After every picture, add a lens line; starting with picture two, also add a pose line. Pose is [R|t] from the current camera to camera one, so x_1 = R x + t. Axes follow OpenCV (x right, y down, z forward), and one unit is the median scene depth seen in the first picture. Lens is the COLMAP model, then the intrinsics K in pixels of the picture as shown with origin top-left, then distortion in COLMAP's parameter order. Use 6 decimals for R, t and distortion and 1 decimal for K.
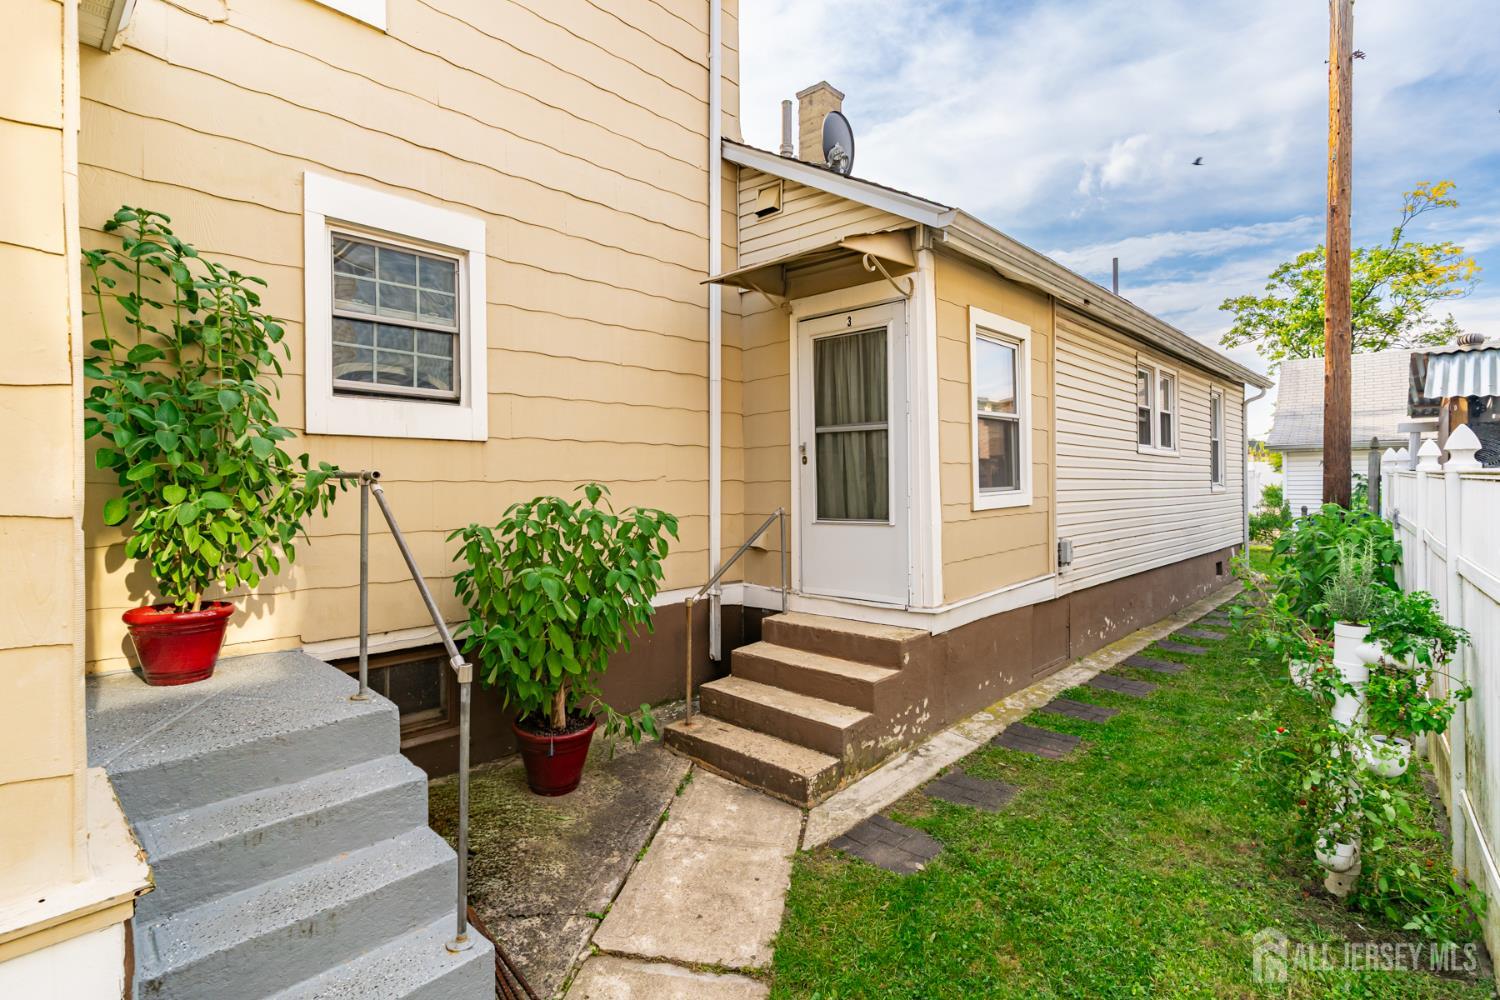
lens RADIAL K [[729.4, 0, 744.4], [0, 729.4, 495.5], [0, 0, 1]] dist [0.002897, -0.001558]
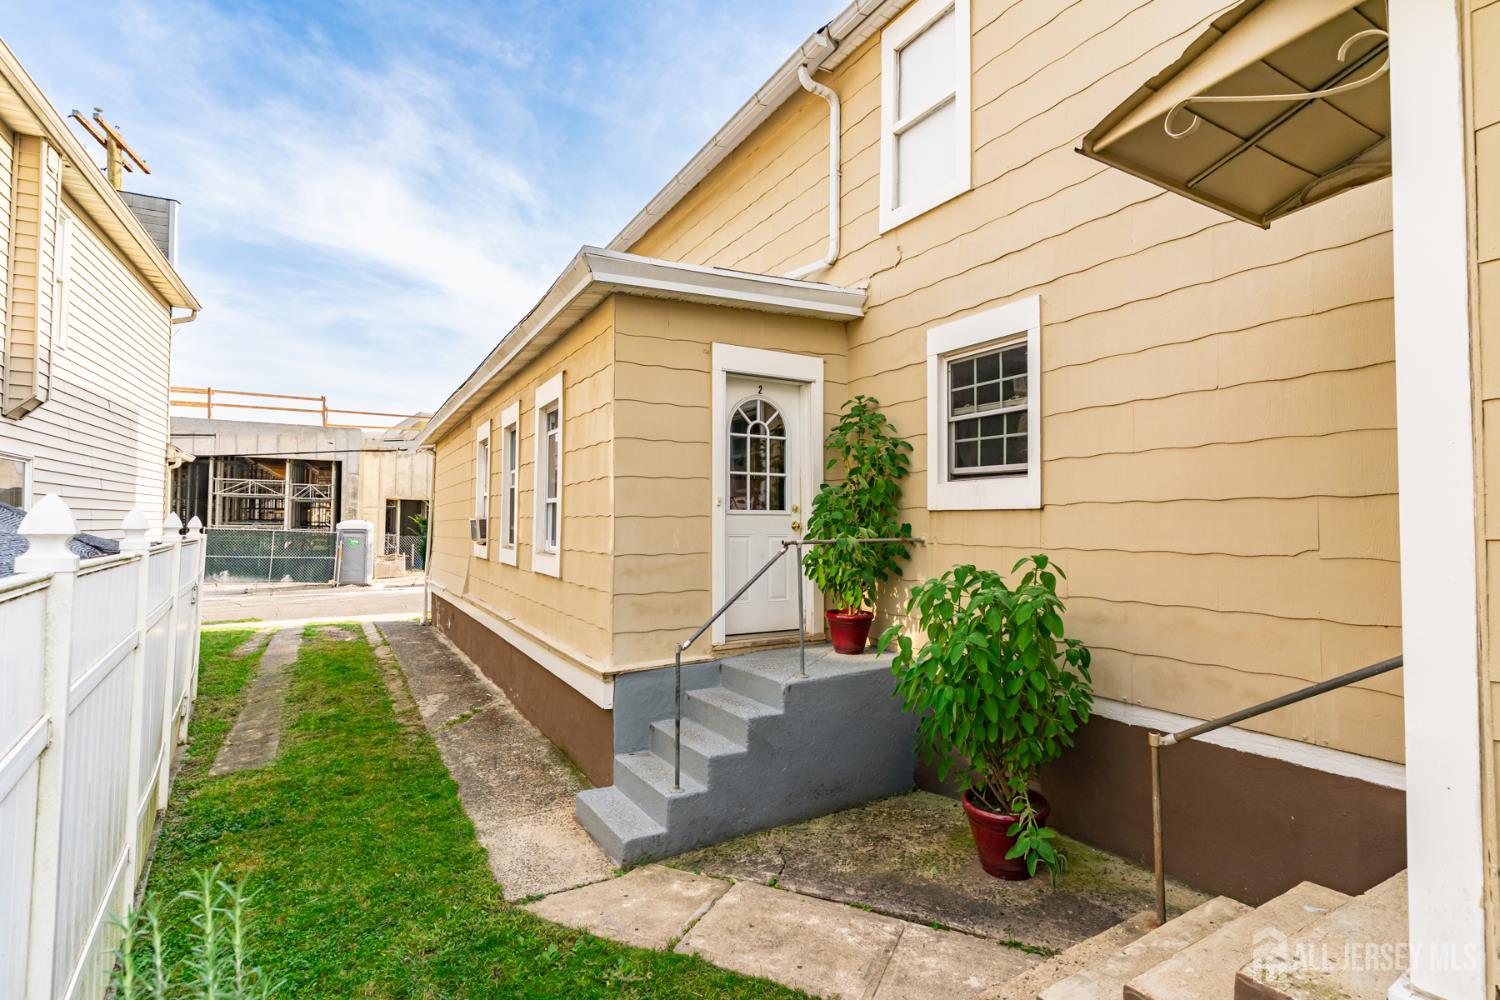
lens RADIAL K [[729.4, 0, 747.9], [0, 729.4, 503.1], [0, 0, 1]] dist [0.002897, -0.001558]
pose [[-0.283637, -0.027926, -0.958525, 0.856536], [-0.026863, 0.999415, -0.021168, -0.057495], [0.958555, 0.019745, -0.284222, 1.045259]]
